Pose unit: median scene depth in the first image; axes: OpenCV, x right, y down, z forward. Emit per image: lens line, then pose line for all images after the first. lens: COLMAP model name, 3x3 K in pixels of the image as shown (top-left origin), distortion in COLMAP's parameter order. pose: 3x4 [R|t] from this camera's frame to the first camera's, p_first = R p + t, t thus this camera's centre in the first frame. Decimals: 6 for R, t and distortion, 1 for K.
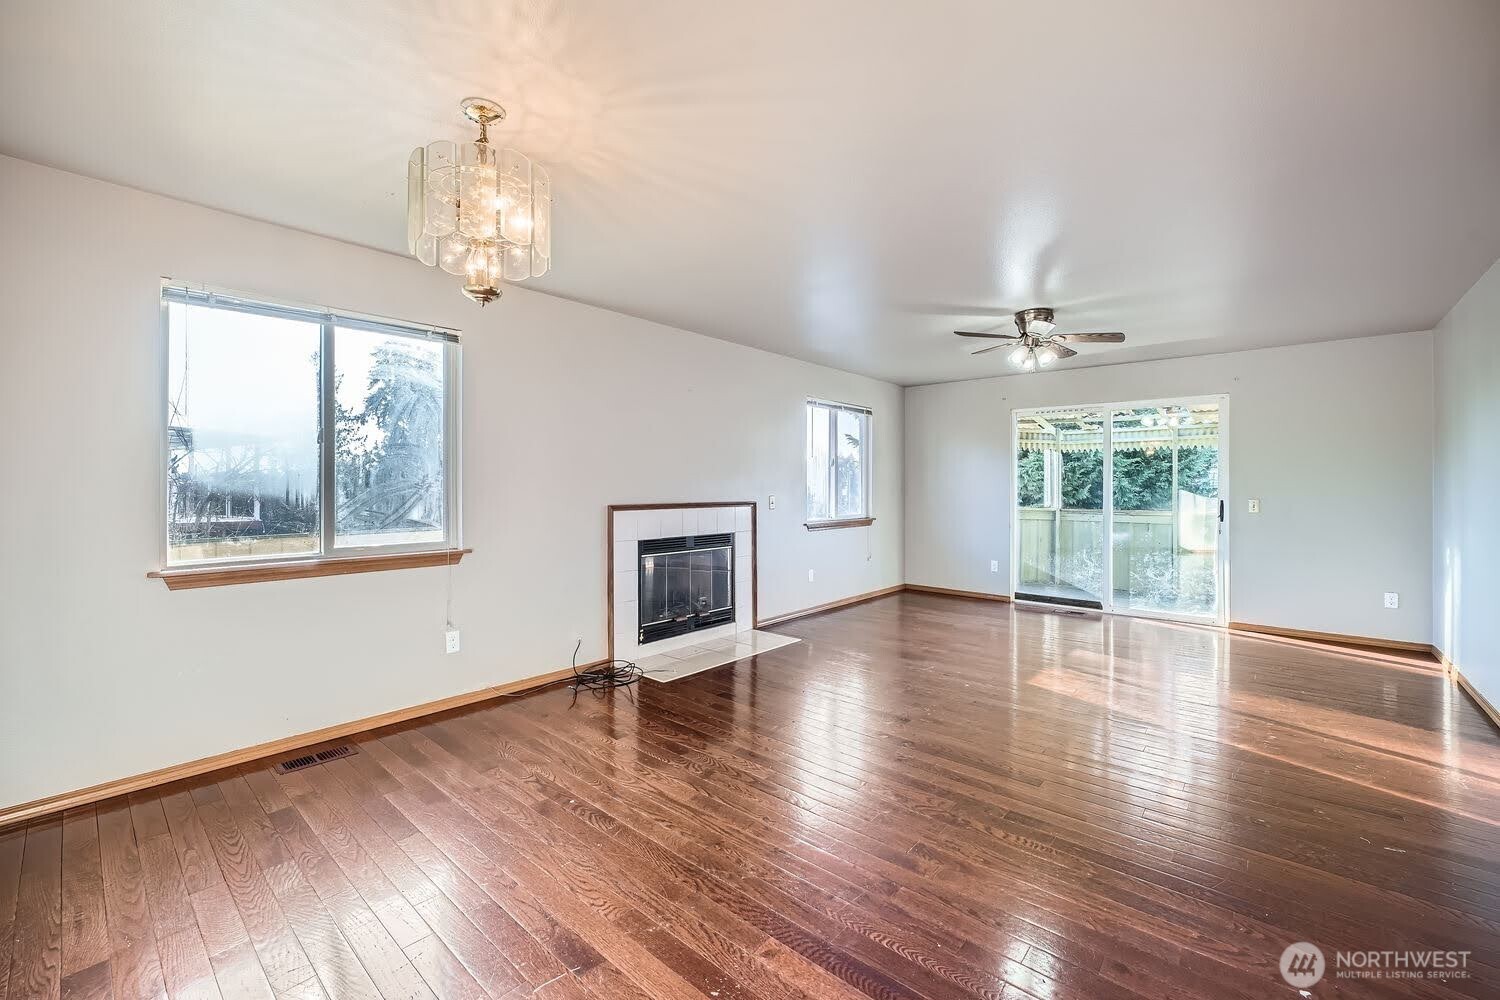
lens RADIAL K [[608.6, 0, 750.0], [0, 608.6, 500.0], [0, 0, 1]] dist [-0.002930, -0.000286]
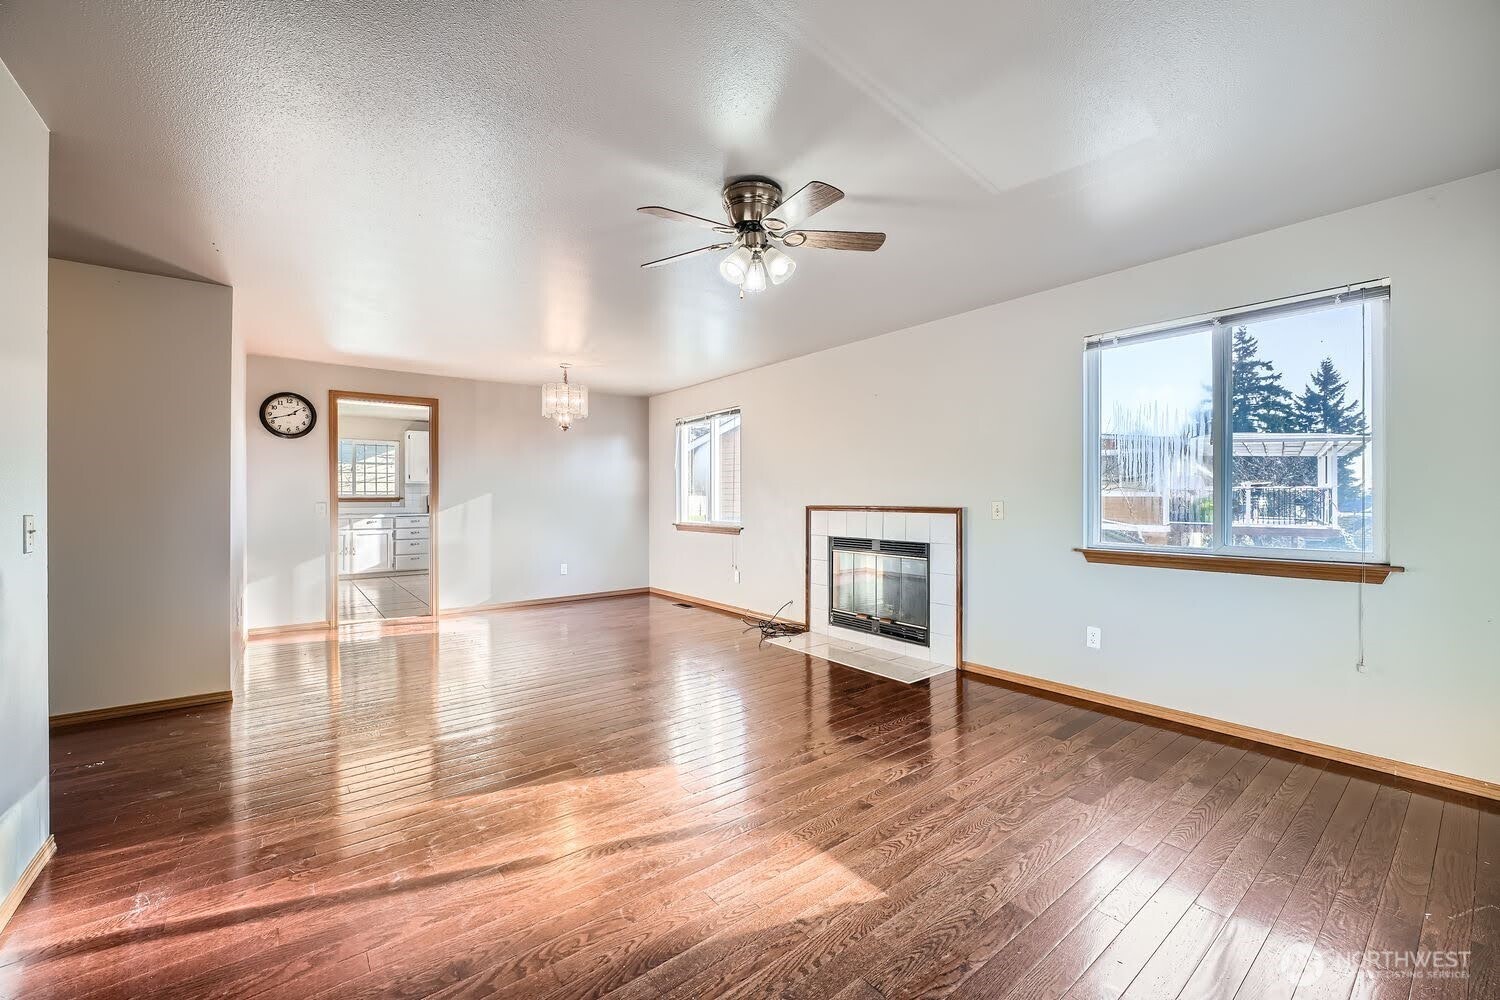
lens RADIAL K [[608.6, 0, 750.0], [0, 608.6, 500.0], [0, 0, 1]] dist [-0.002930, -0.000286]
pose [[-0.172354, 0.021853, -0.984793, 0.923648], [-0.002070, 0.999744, 0.022547, -0.027679], [0.985033, 0.005925, -0.172265, 0.967620]]
